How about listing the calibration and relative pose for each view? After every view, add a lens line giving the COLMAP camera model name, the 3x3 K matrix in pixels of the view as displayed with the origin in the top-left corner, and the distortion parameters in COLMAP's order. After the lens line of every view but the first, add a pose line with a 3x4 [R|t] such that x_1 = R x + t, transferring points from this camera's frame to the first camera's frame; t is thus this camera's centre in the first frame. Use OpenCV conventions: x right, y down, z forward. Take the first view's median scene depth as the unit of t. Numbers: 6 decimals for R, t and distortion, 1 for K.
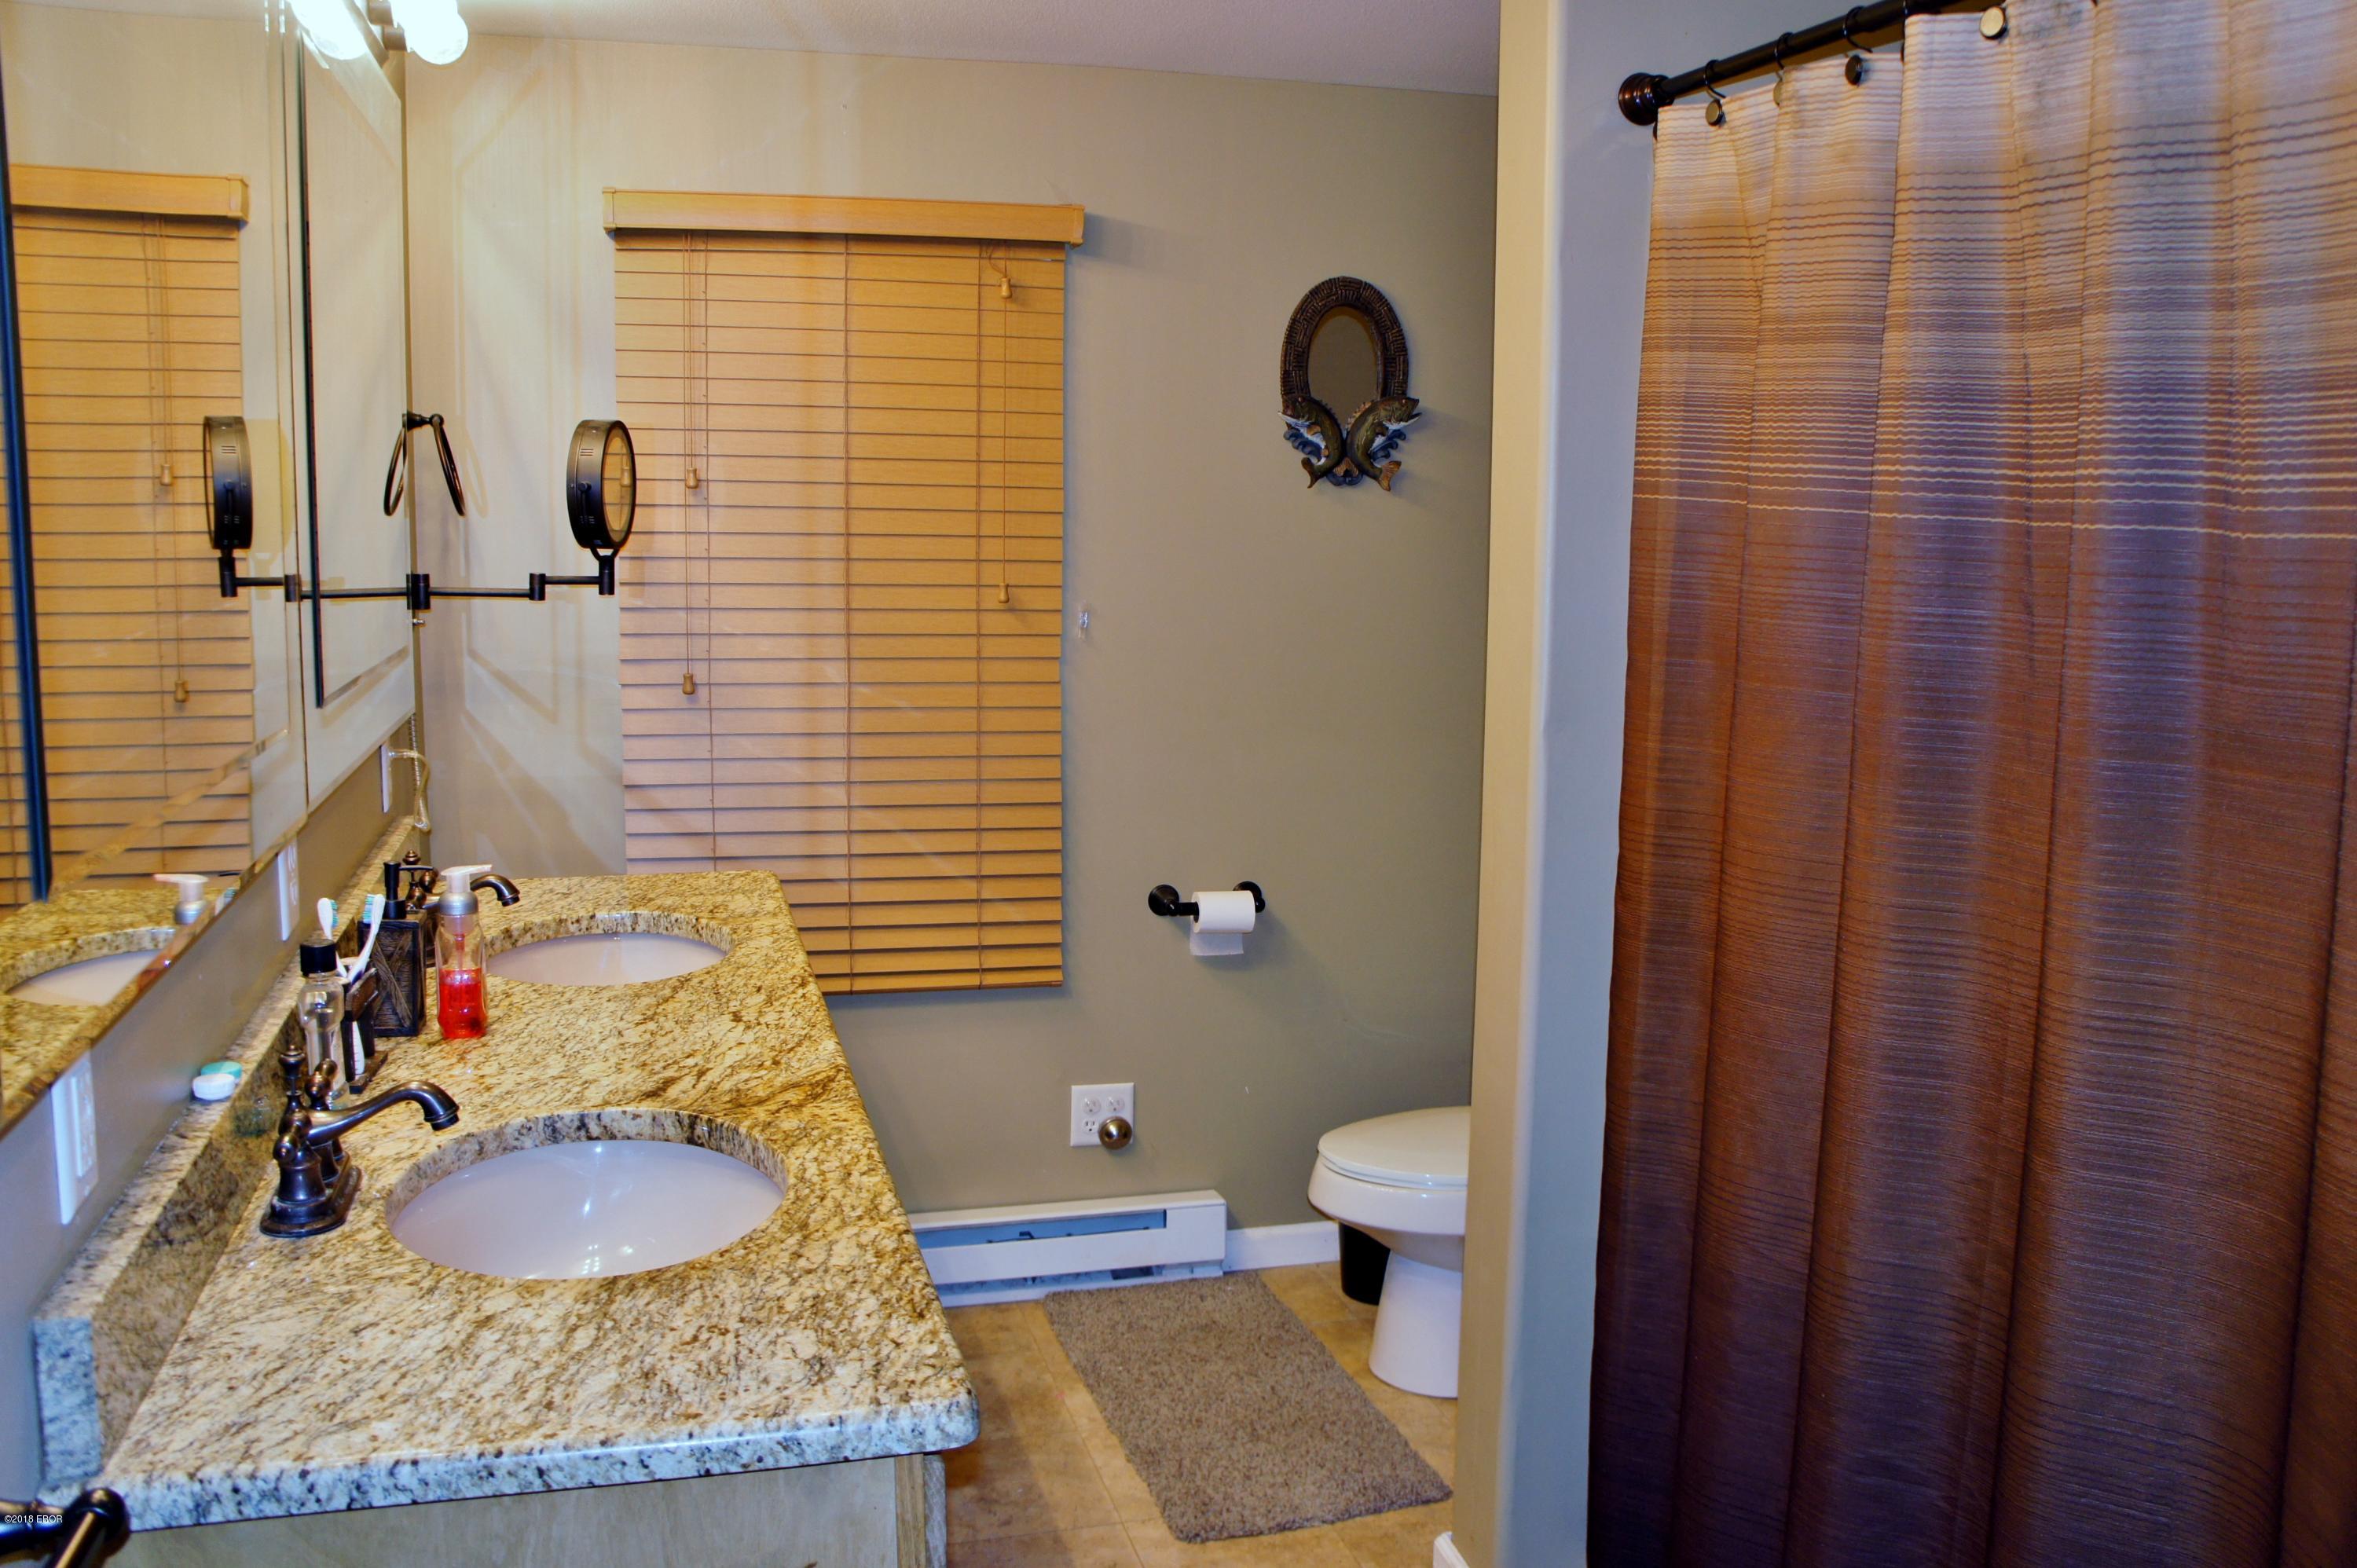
lens RADIAL K [[1937.9, 0, 1171.1], [0, 1937.9, 792.8], [0, 0, 1]] dist [-0.158826, 0.143361]
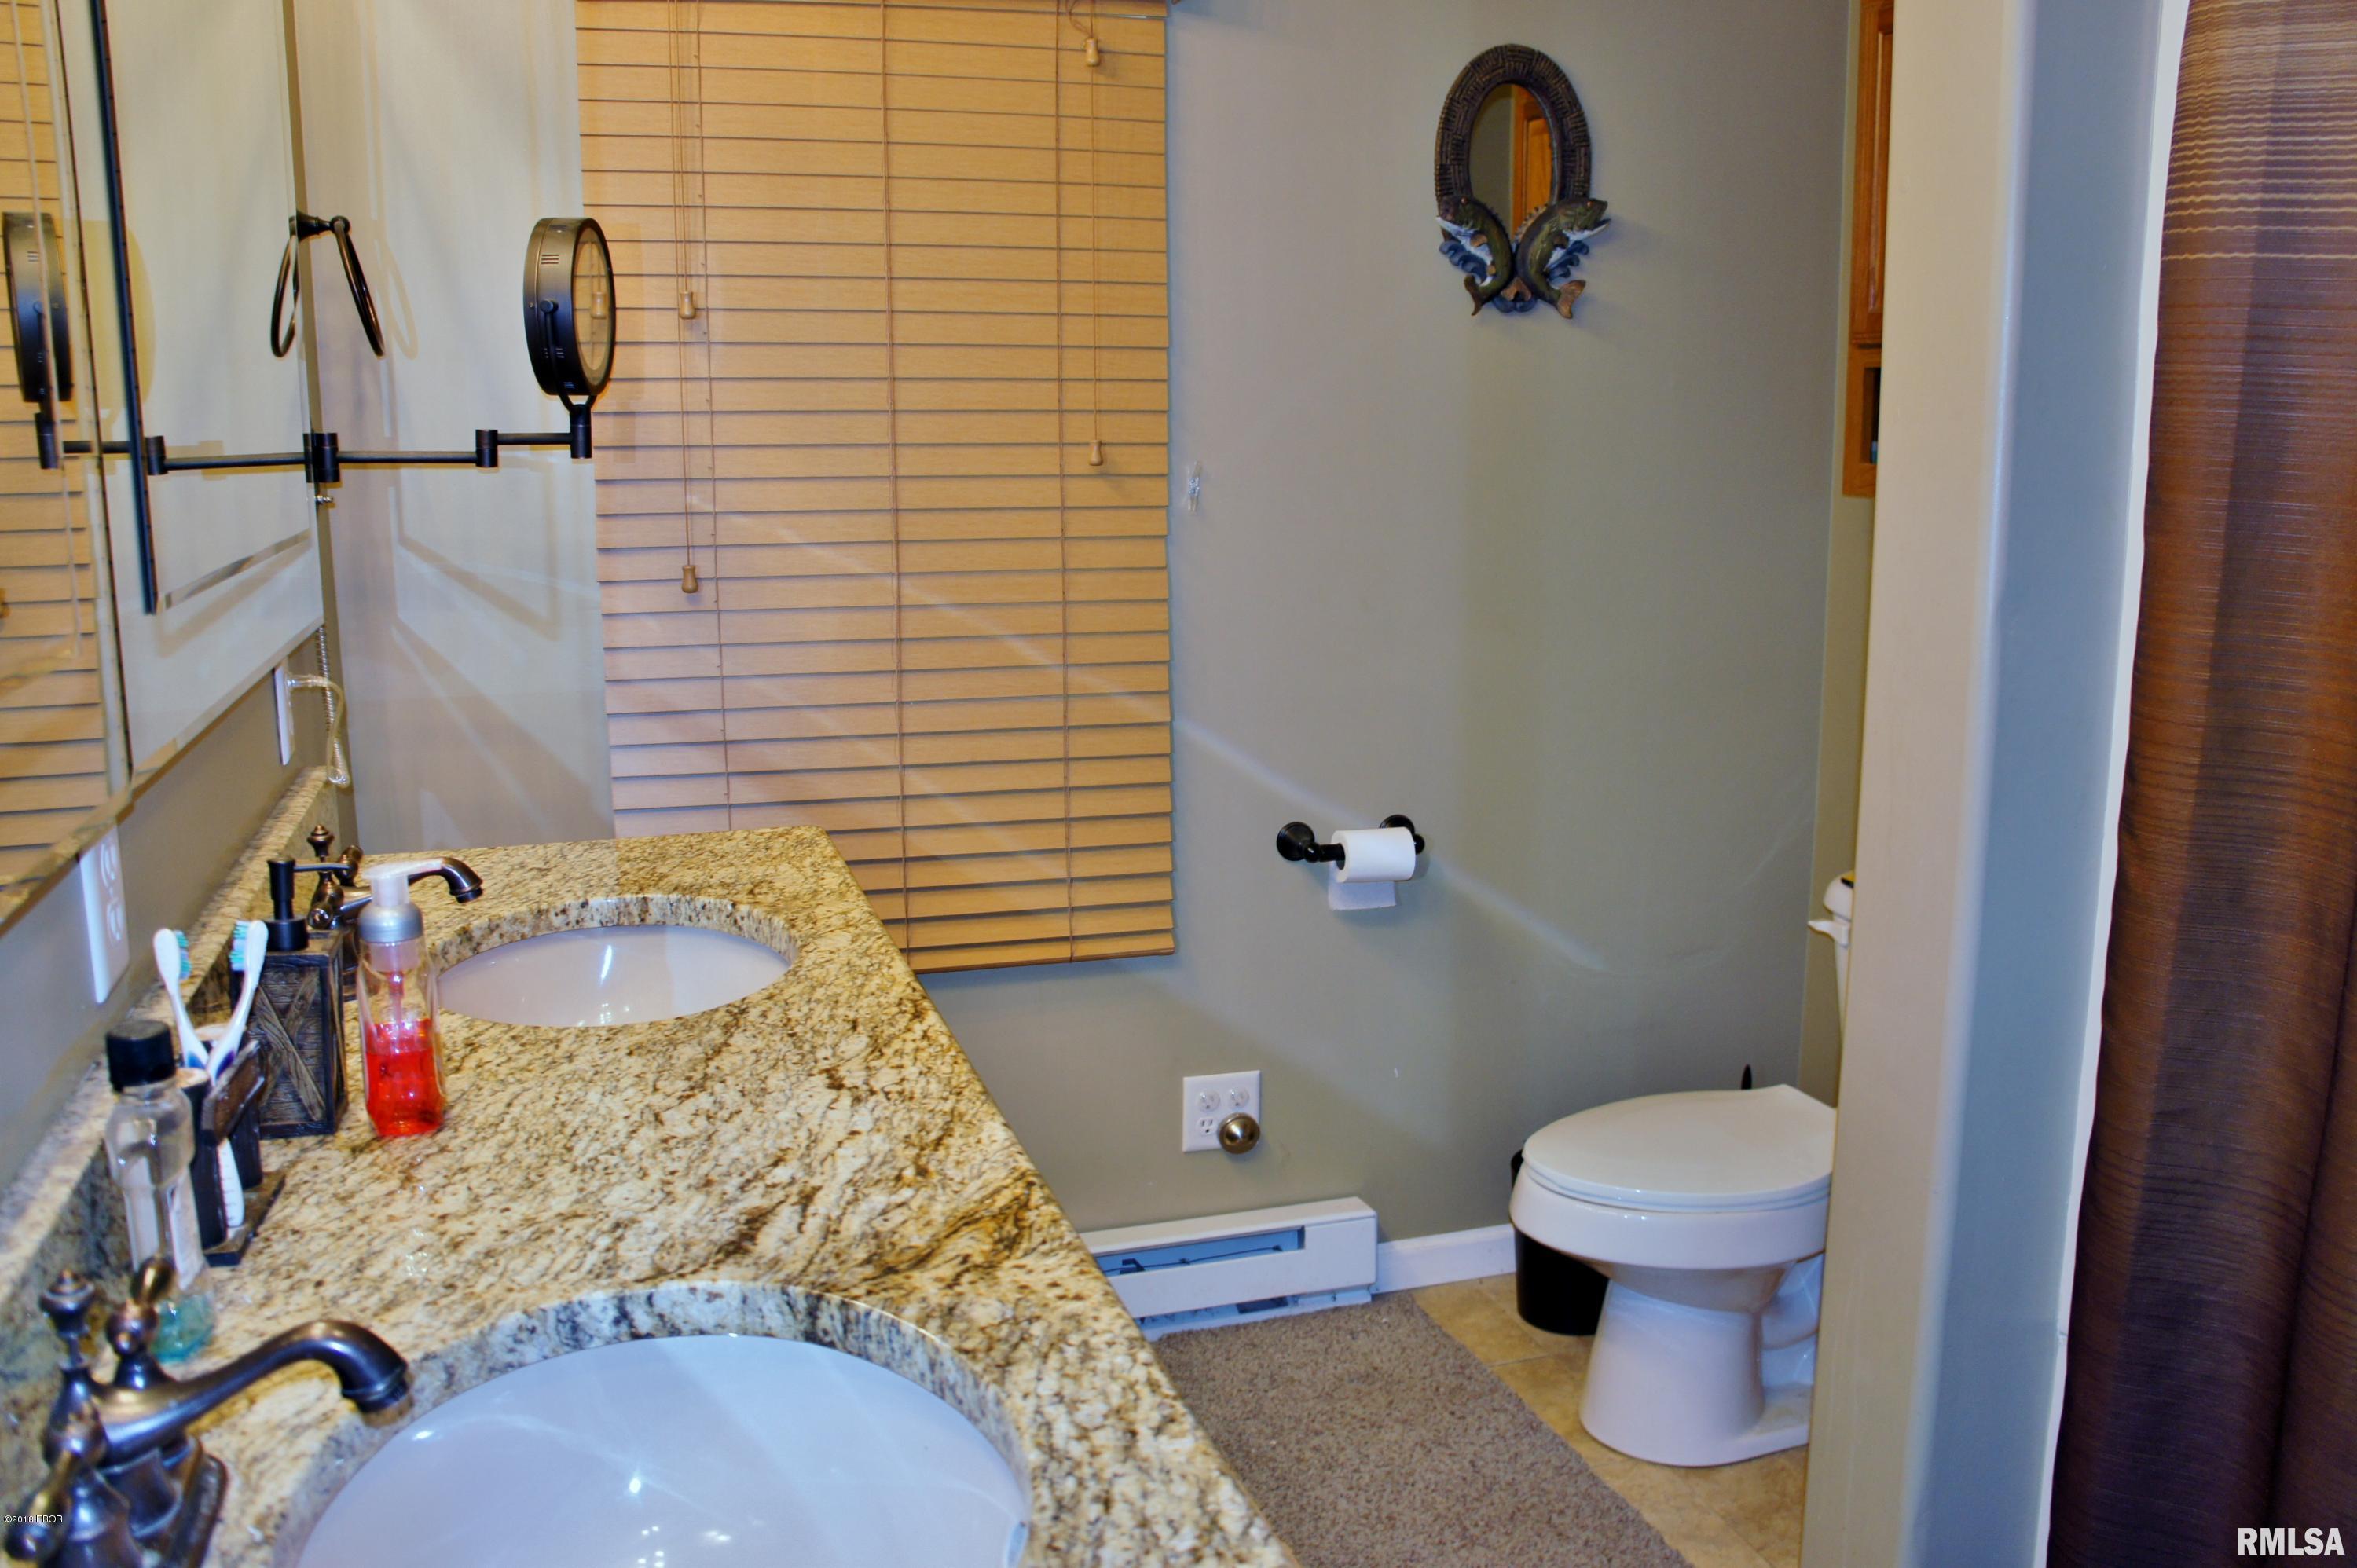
lens RADIAL K [[1937.9, 0, 1177.1], [0, 1937.9, 780.2], [0, 0, 1]] dist [-0.158826, 0.143361]
pose [[0.999183, -0.024338, 0.032264, -0.087266], [0.022894, 0.998751, 0.044411, -0.006629], [-0.033305, -0.043636, 0.998492, 0.239012]]
